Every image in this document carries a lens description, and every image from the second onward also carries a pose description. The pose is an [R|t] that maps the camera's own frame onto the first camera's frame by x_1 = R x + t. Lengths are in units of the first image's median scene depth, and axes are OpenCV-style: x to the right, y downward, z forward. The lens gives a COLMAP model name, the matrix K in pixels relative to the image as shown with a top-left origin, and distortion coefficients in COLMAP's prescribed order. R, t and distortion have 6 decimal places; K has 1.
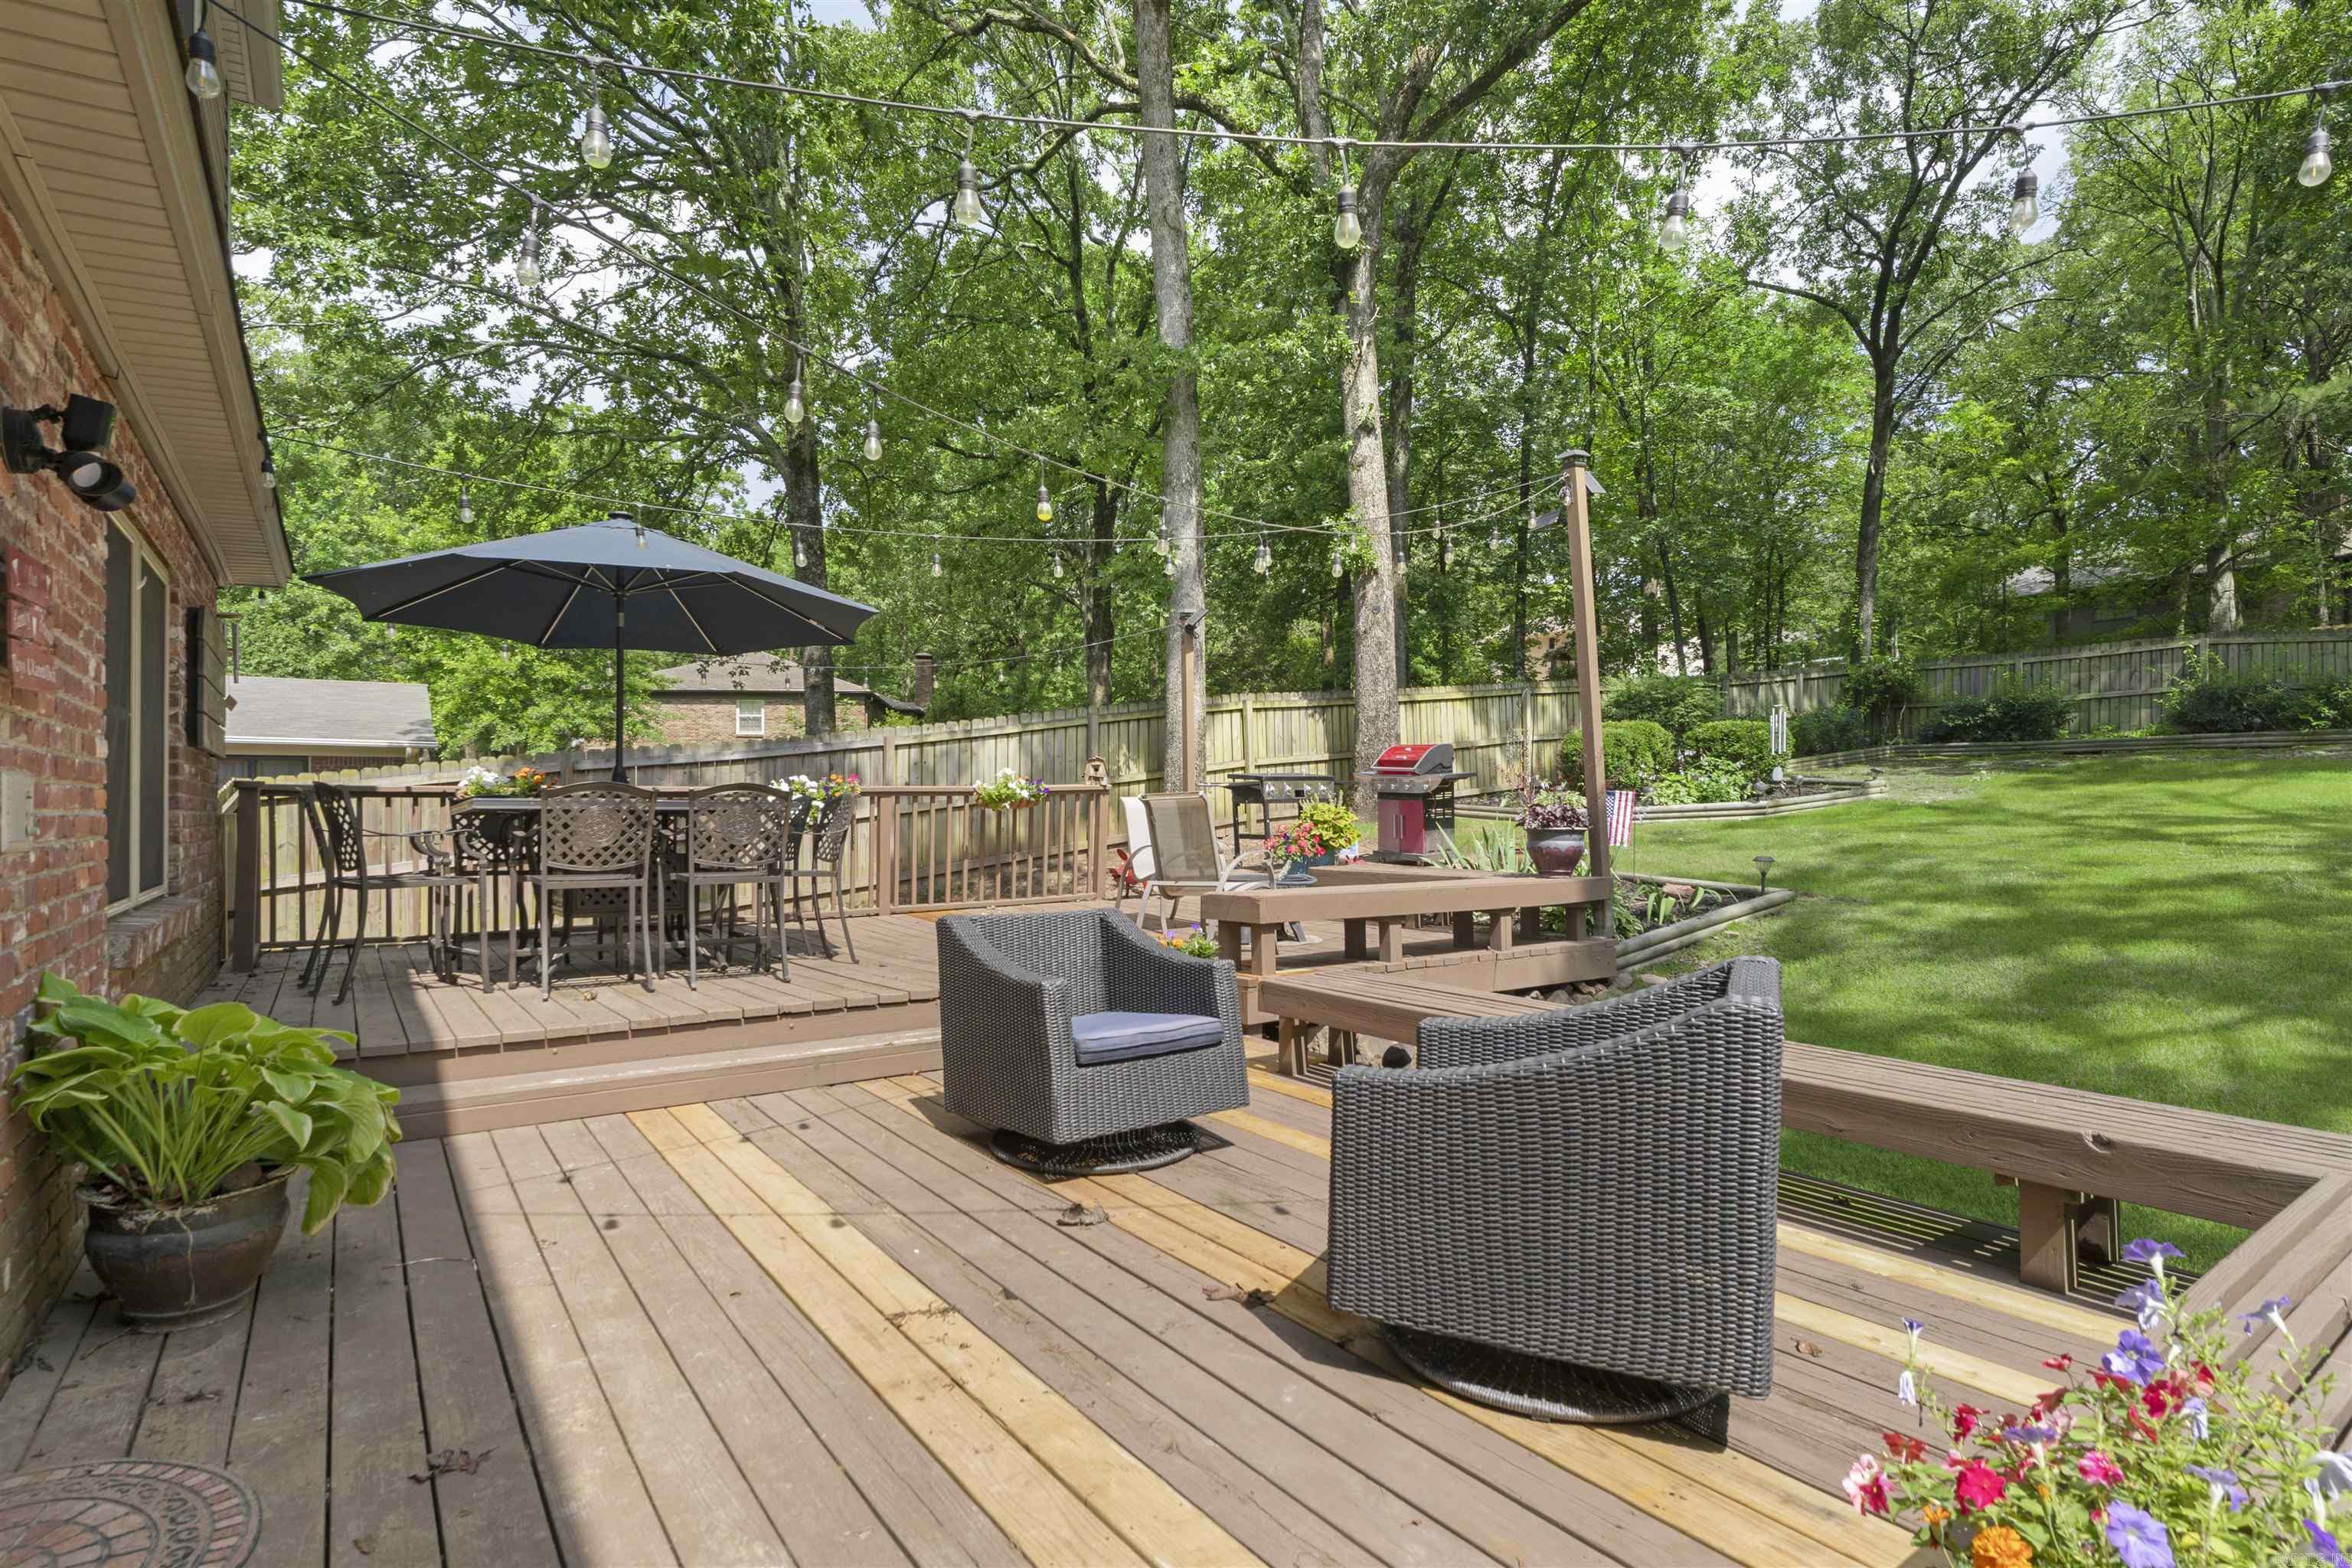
lens RADIAL K [[1253.9, 0, 1167.2], [0, 1253.9, 788.3], [0, 0, 1]] dist [-0.005378, 0.001922]
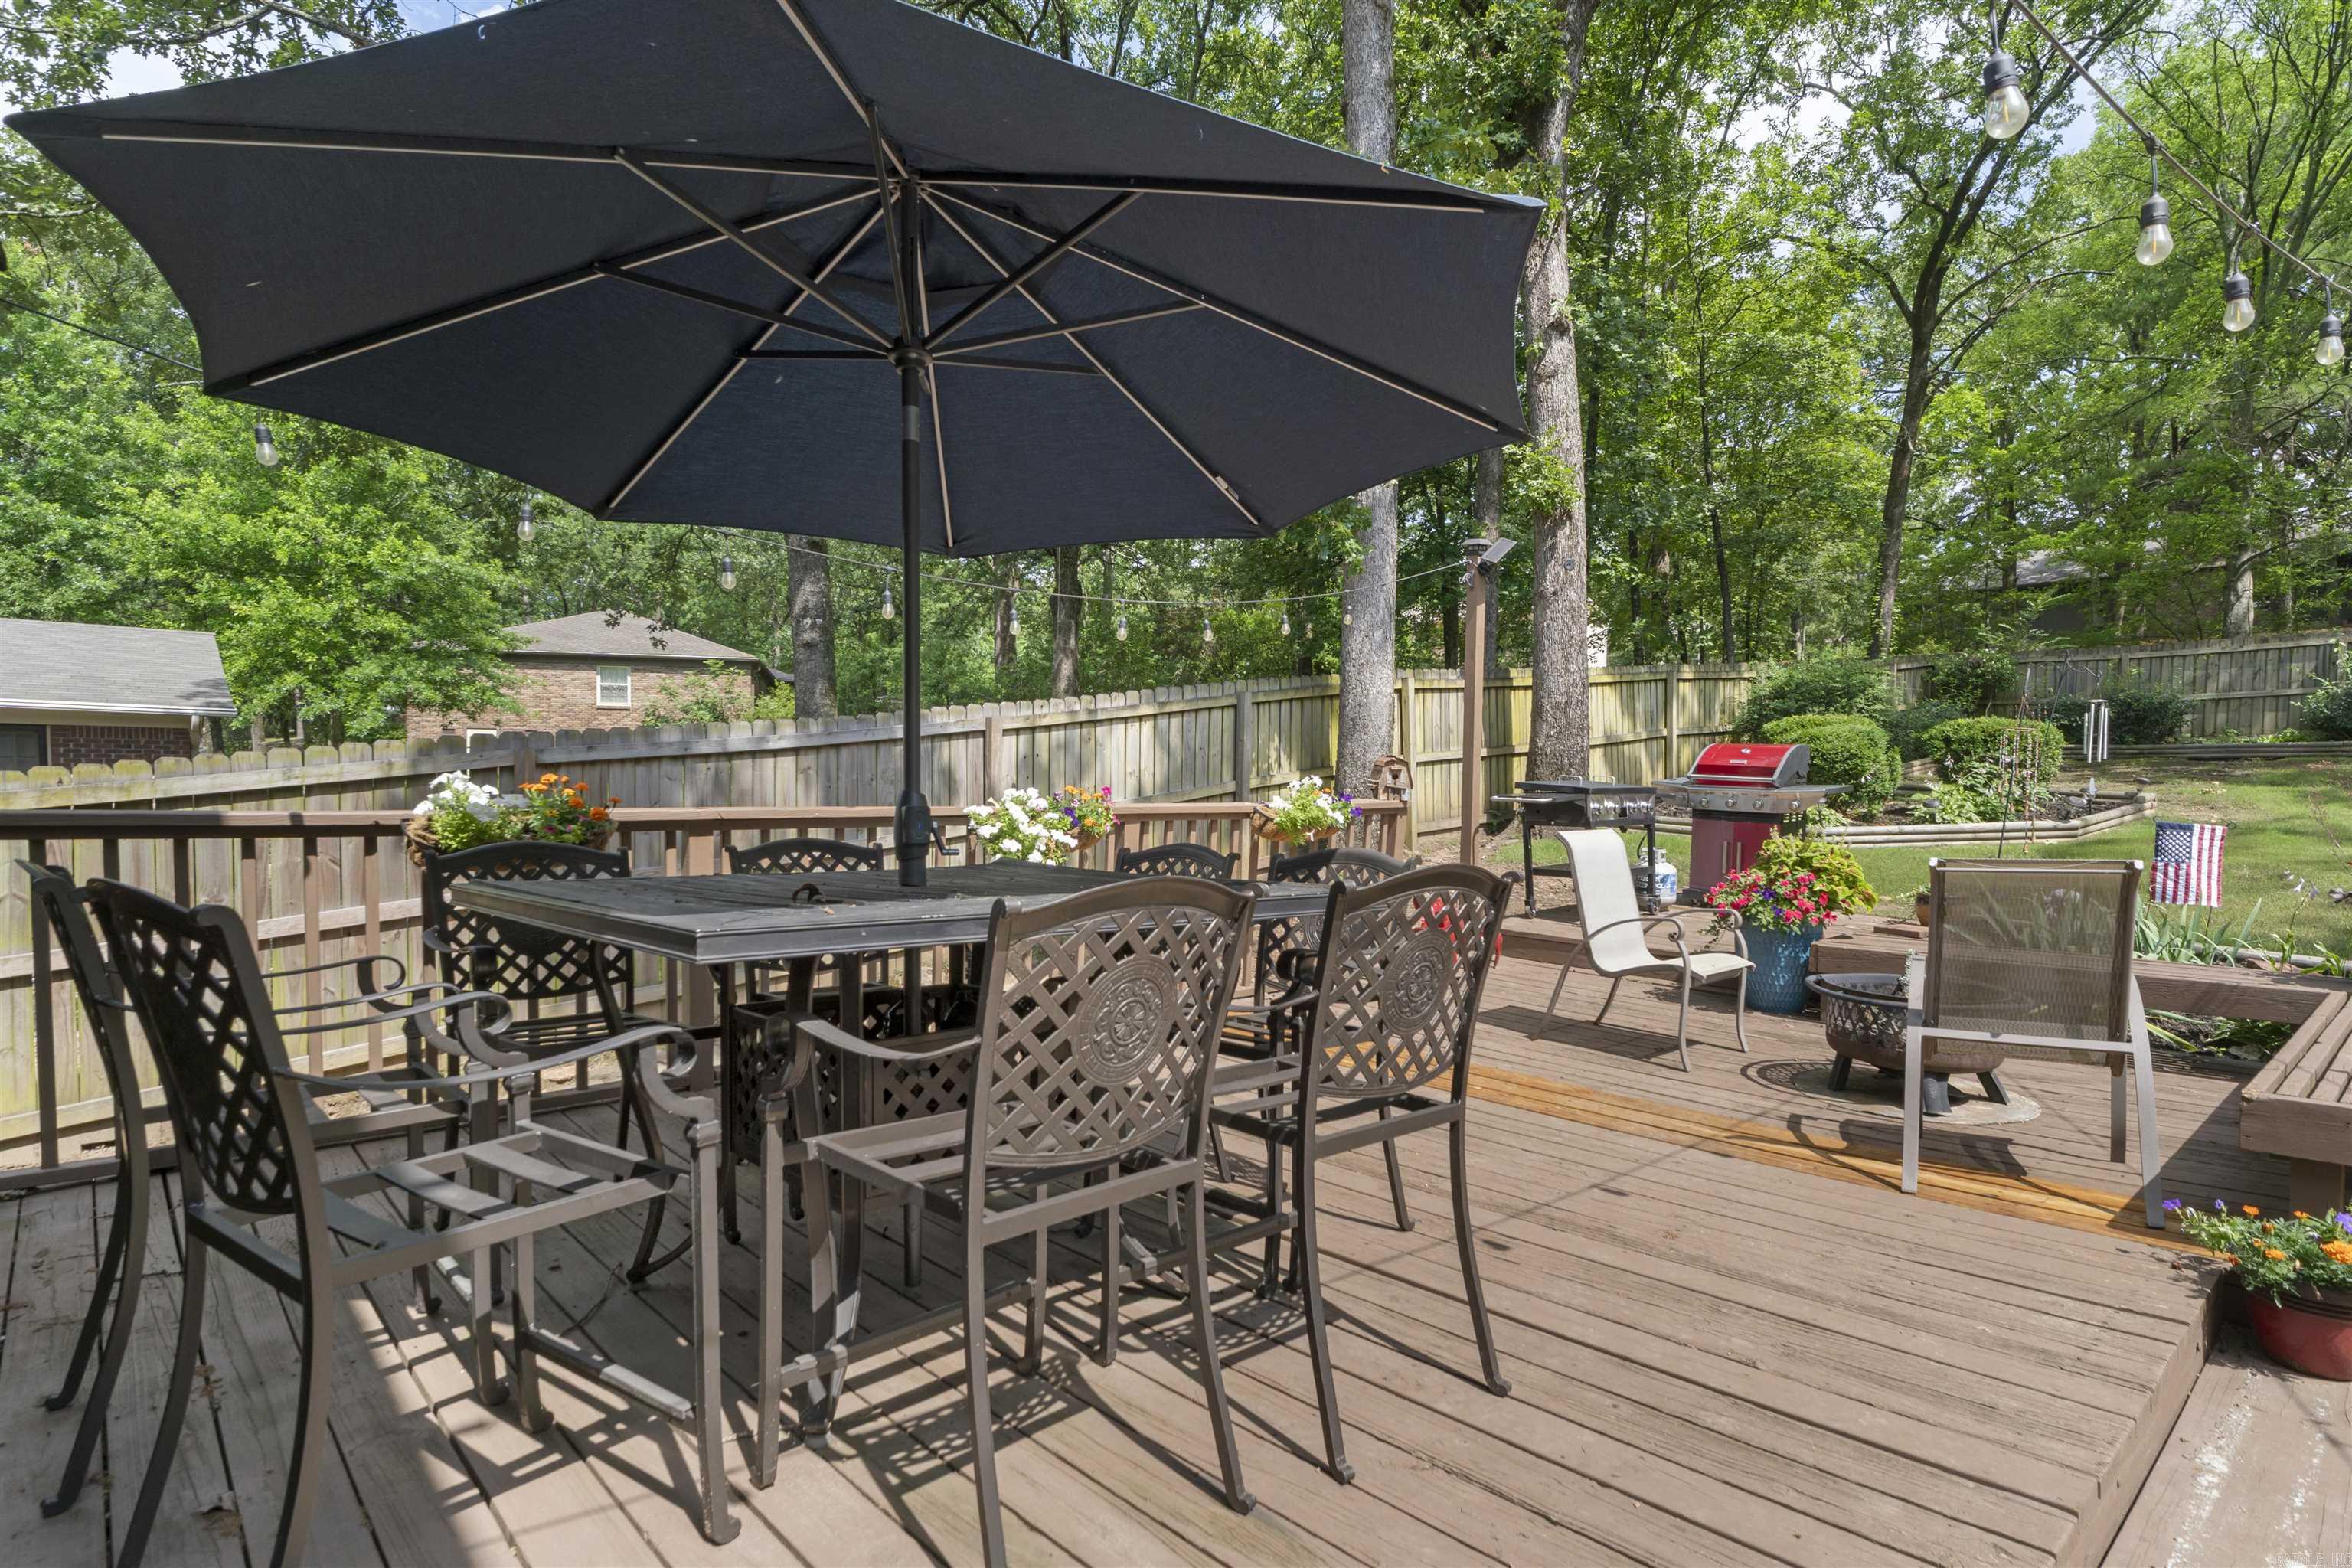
lens RADIAL K [[1253.9, 0, 1179.2], [0, 1253.9, 834.2], [0, 0, 1]] dist [-0.005378, 0.001922]
pose [[0.990975, 0.007988, 0.133805, -0.115992], [-0.014801, 0.998640, 0.049996, -0.007306], [-0.133224, -0.051525, 0.989746, 0.168161]]
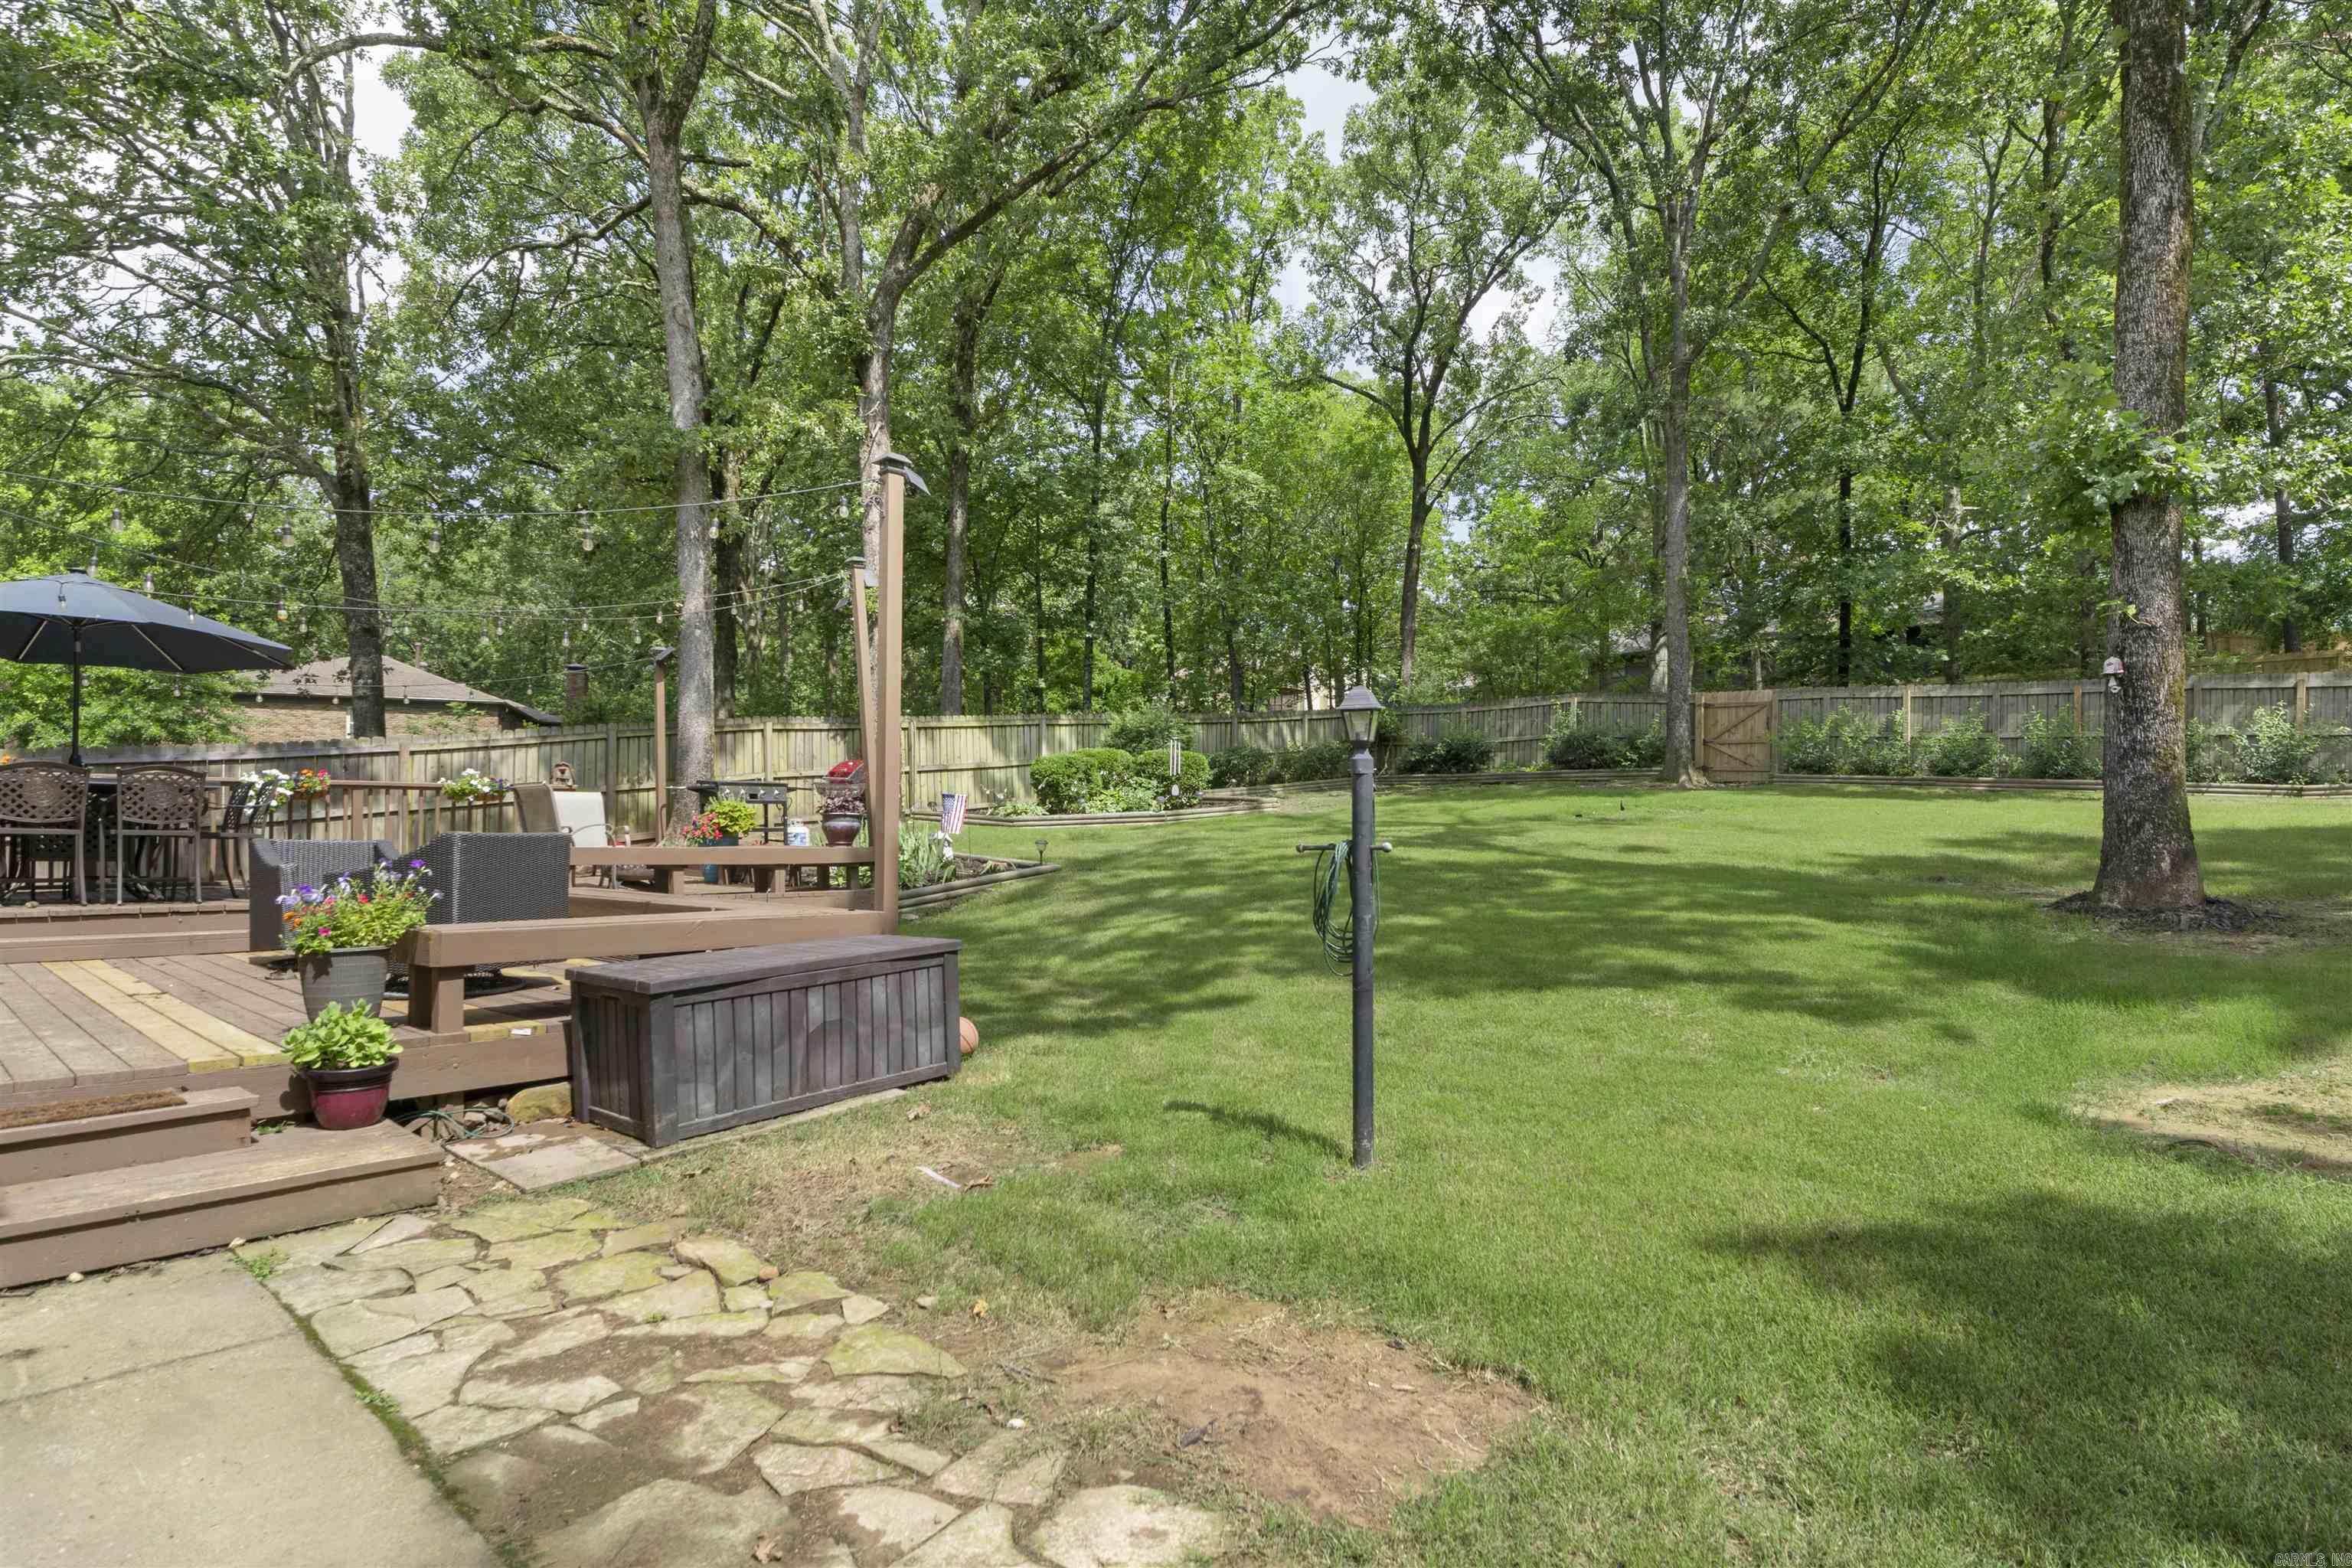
lens RADIAL K [[1253.9, 0, 1189.3], [0, 1253.9, 832.0], [0, 0, 1]] dist [-0.005378, 0.001922]
pose [[0.970773, 0.009915, 0.239796, 0.109759], [-0.013315, 0.999832, 0.012563, 0.008938], [-0.239631, -0.015389, 0.970742, -0.163318]]
